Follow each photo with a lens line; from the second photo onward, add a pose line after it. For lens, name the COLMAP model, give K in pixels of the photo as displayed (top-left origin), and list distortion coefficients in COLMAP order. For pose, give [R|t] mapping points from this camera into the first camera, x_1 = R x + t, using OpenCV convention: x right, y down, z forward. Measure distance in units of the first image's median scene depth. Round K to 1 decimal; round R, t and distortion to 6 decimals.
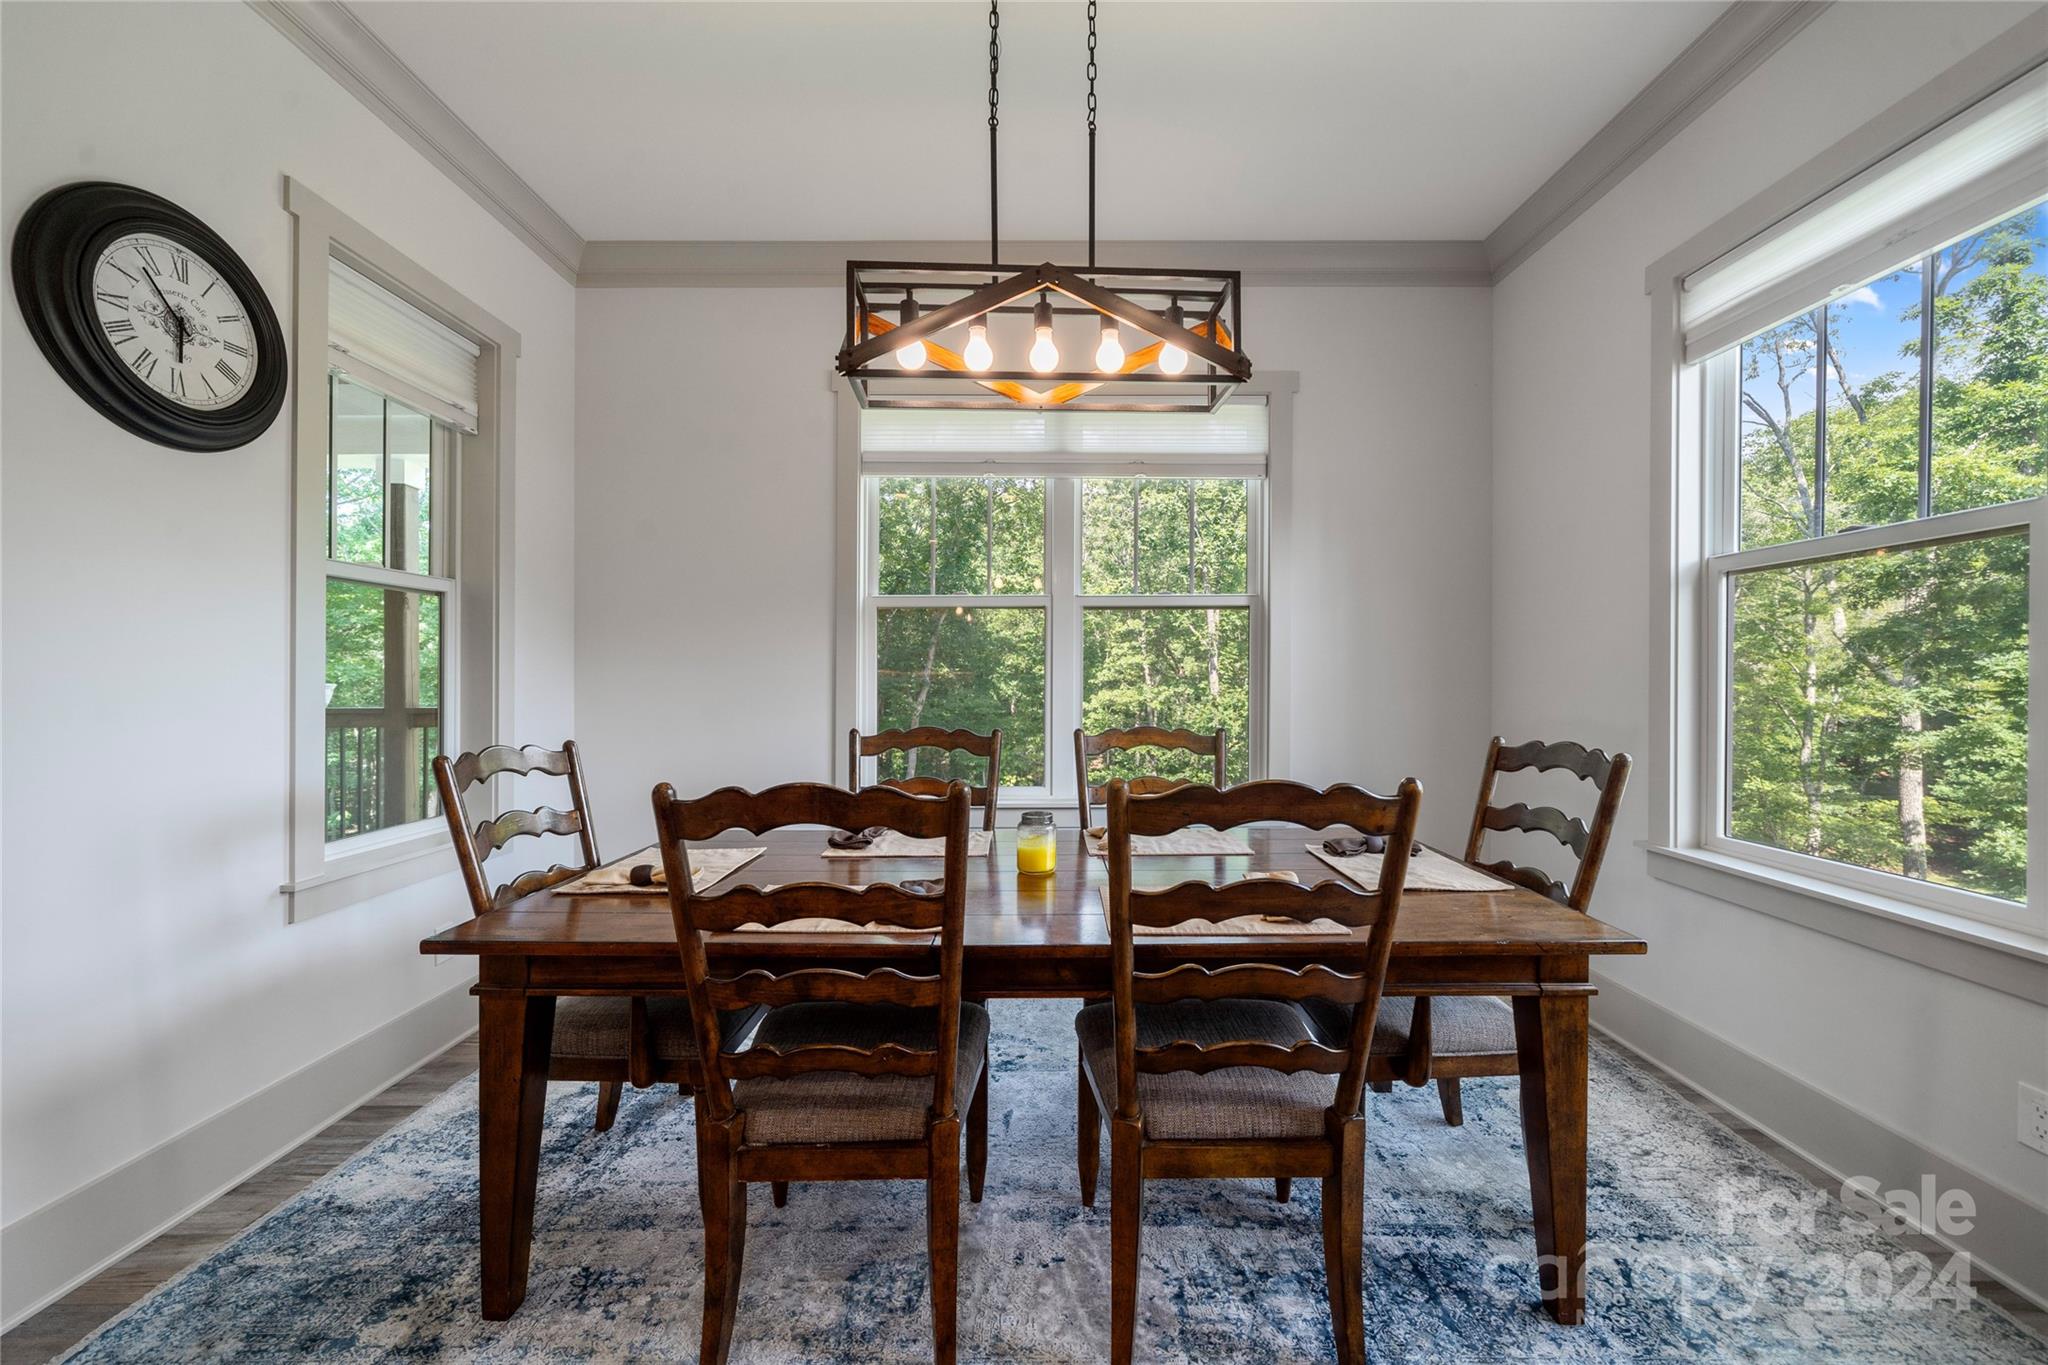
lens RADIAL K [[788.4, 0, 1042.0], [0, 788.4, 686.5], [0, 0, 1]] dist [0.000911, 0.000125]
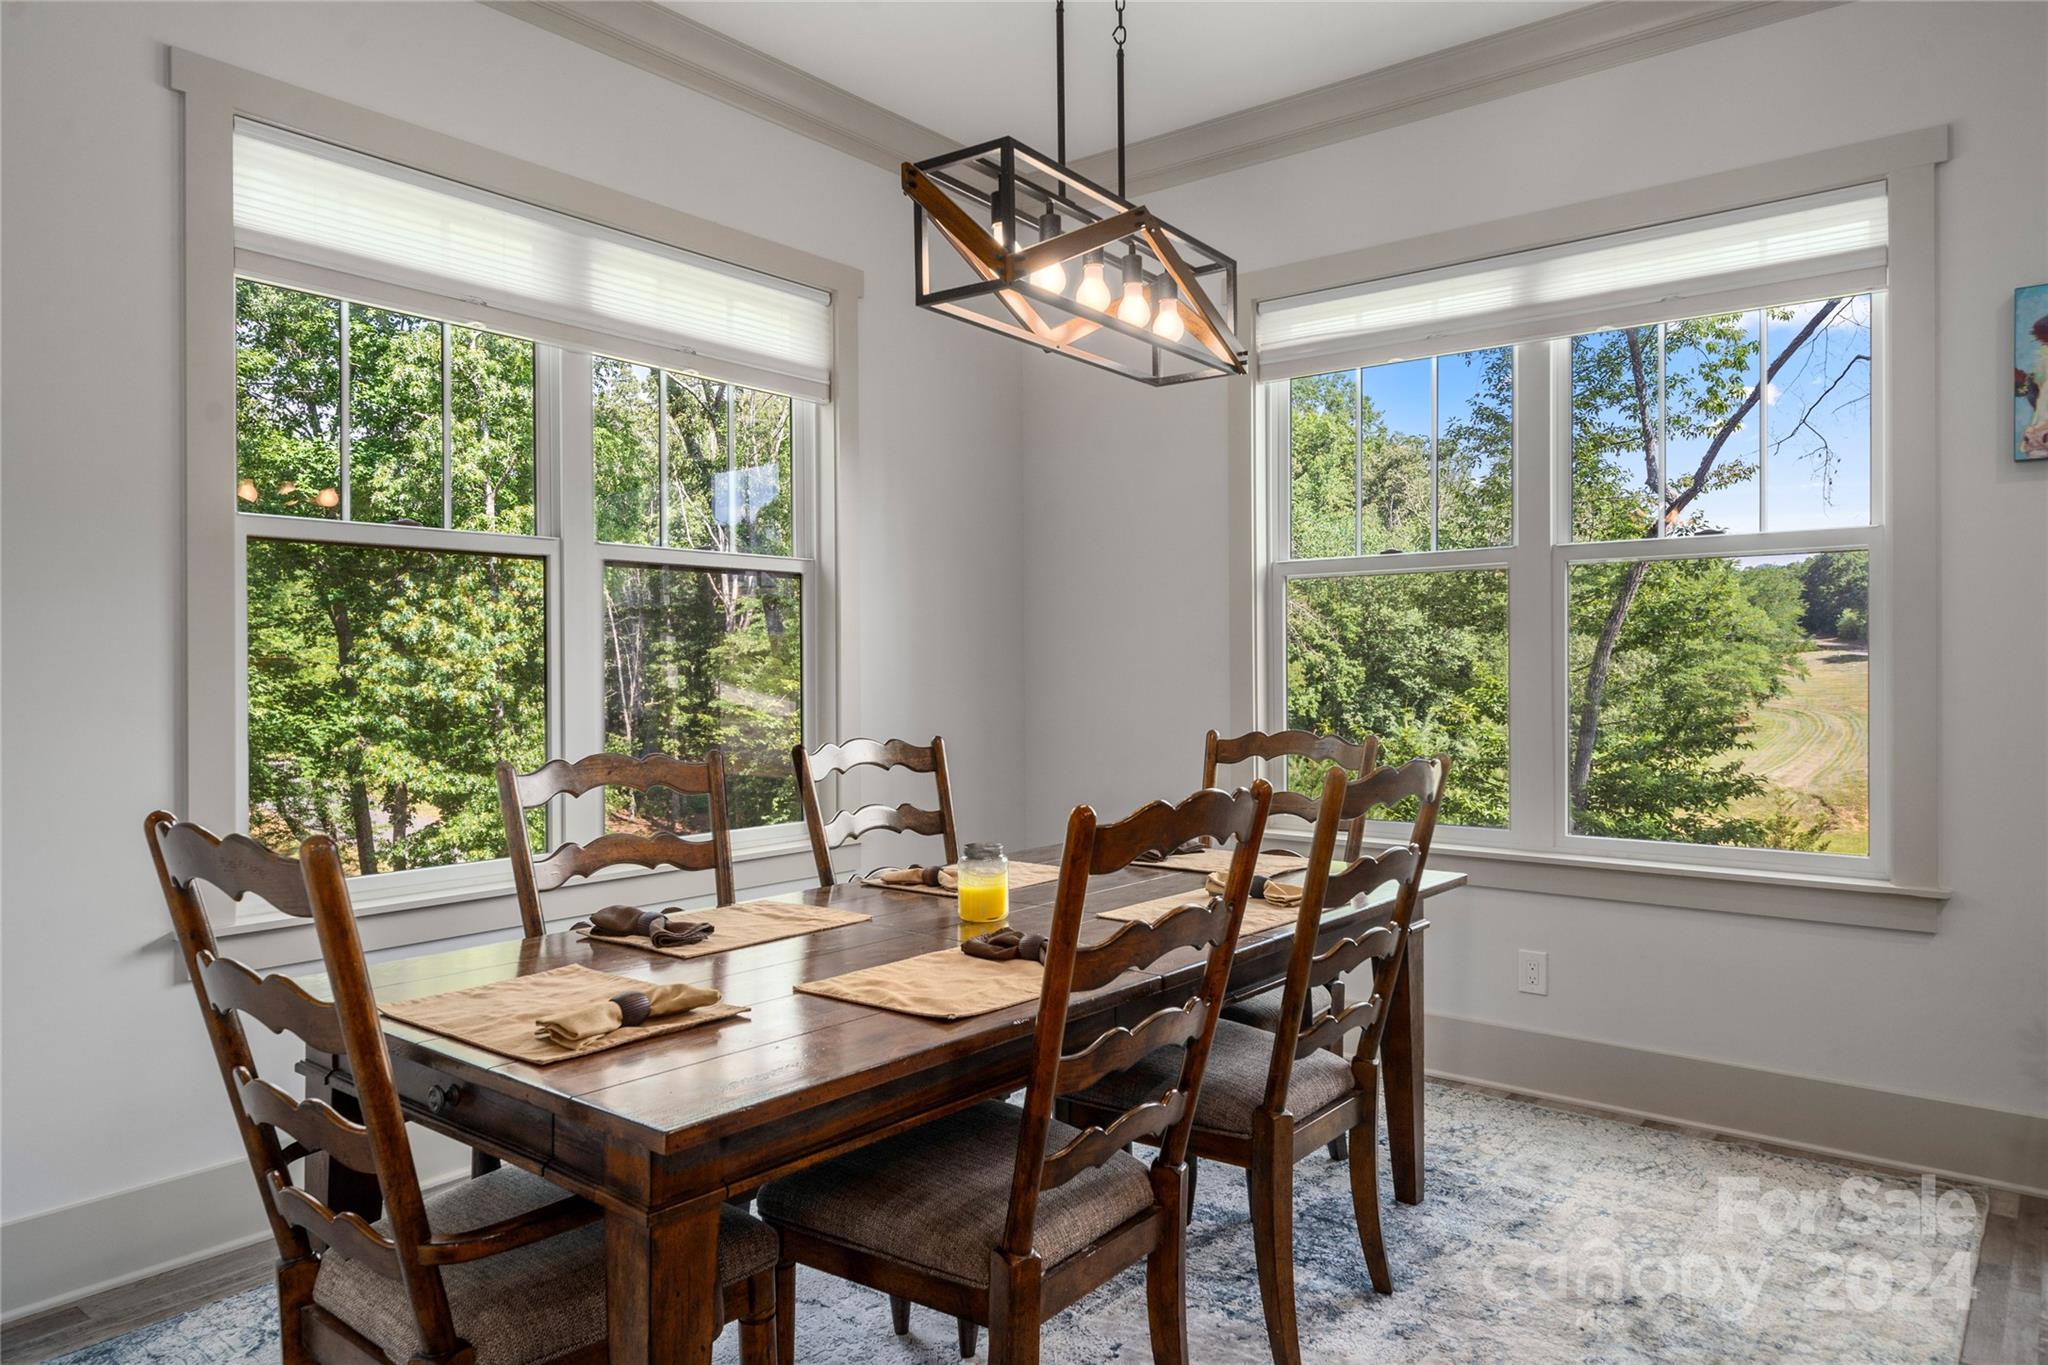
lens RADIAL K [[1325.9, 0, 1032.0], [0, 1325.9, 672.0], [0, 0, 1]] dist [0.002514, -0.001028]
pose [[0.630834, -0.001760, 0.775916, -0.890323], [0.010978, 0.999918, -0.006658, -0.002609], [-0.775840, 0.012718, 0.630801, 0.111691]]
